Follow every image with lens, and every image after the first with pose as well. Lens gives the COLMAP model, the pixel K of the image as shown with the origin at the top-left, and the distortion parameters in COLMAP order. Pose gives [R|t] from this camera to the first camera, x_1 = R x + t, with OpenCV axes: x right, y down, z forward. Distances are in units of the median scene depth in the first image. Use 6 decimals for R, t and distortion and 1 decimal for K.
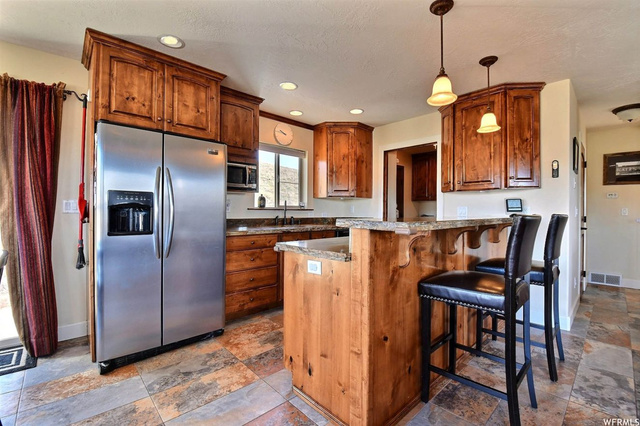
lens RADIAL K [[276.3, 0, 328.9], [0, 276.3, 210.2], [0, 0, 1]] dist [0.000135, 0.000071]
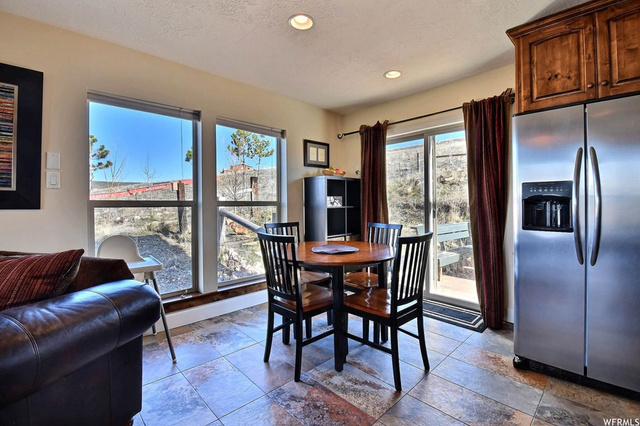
lens RADIAL K [[289.3, 0, 321.9], [0, 289.3, 203.0], [0, 0, 1]] dist [-0.011404, -0.000473]
pose [[0.067539, -0.012965, -0.997632, 0.136781], [0.006194, 0.999902, -0.012575, 0.006257], [0.997697, -0.005330, 0.067613, 0.184728]]
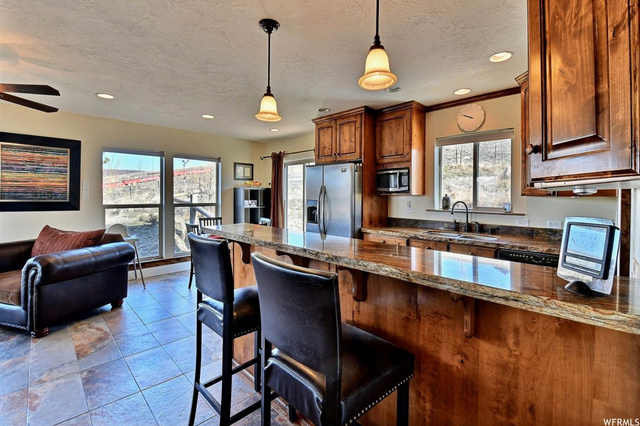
lens RADIAL K [[288.3, 0, 295.0], [0, 288.3, 196.8], [0, 0, 1]] dist [-0.017228, -0.000430]
pose [[0.009876, -0.004309, -0.999942, 1.075021], [0.003862, 0.999983, -0.004271, -0.073301], [0.999944, -0.003820, 0.009892, 0.744601]]
